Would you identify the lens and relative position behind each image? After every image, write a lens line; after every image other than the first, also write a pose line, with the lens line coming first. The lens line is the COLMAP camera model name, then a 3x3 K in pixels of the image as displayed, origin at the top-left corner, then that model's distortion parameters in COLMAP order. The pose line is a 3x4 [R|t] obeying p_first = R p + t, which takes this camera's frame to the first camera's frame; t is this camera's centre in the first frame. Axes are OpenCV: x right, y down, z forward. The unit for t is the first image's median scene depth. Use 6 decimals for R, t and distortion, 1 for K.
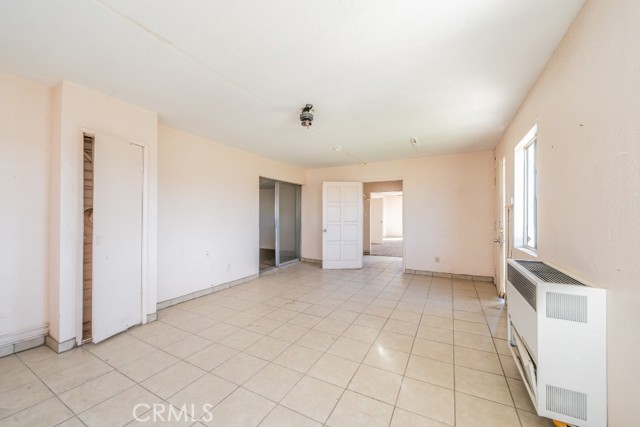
lens RADIAL K [[226.5, 0, 321.2], [0, 226.5, 214.6], [0, 0, 1]] dist [-0.001907, -0.000086]
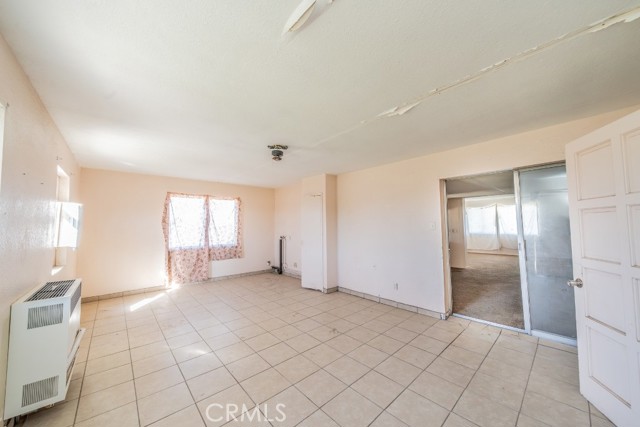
lens RADIAL K [[226.5, 0, 323.5], [0, 226.5, 210.8], [0, 0, 1]] dist [-0.001907, -0.000086]
pose [[-0.299039, -0.061455, -0.952260, 0.828324], [0.013352, 0.997557, -0.068572, -0.035157], [0.954148, -0.033220, -0.297488, 1.316727]]
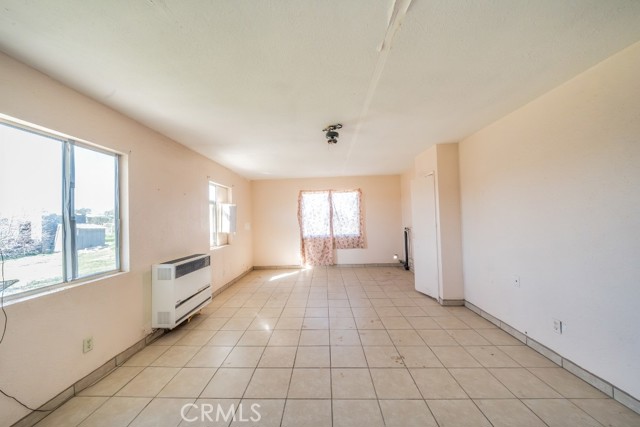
lens RADIAL K [[220.8, 0, 323.4], [0, 220.8, 214.1], [0, 0, 1]] dist [-0.005791, -0.000149]
pose [[-0.880952, 0.011024, -0.473077, 0.390157], [0.026748, 0.999290, -0.026524, -0.029953], [0.472448, -0.036020, -0.880622, 1.567378]]
